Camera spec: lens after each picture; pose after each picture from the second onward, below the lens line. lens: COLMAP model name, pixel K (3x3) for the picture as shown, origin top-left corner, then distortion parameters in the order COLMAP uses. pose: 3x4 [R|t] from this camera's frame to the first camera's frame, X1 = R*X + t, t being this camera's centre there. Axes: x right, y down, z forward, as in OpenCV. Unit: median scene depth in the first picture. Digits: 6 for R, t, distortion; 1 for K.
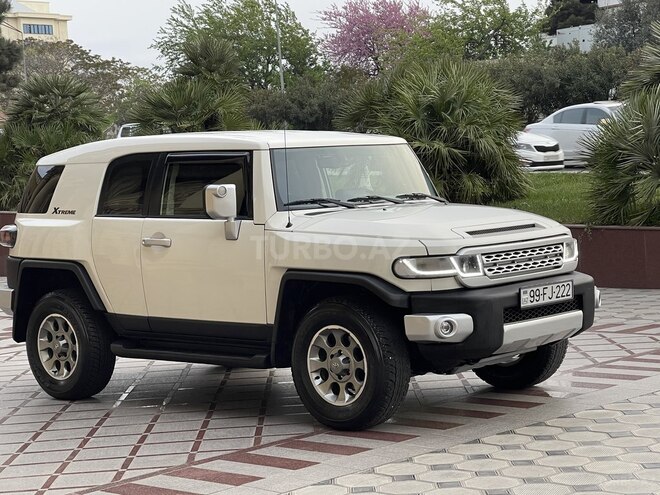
lens RADIAL K [[1313.0, 0, 330.0], [0, 1313.0, 247.5], [0, 0, 1]] dist [-0.005573, 1.507361]
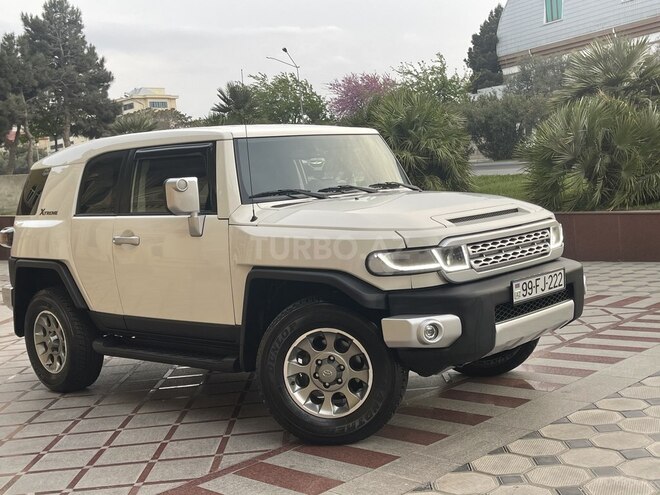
lens RADIAL K [[676.0, 0, 330.0], [0, 676.0, 247.5], [0, 0, 1]] dist [0.074525, -0.112478]
pose [[0.999158, -0.031142, -0.026703, 0.033691], [0.031812, 0.999181, 0.025025, -0.006842], [0.025901, -0.025853, 0.999330, 0.516712]]
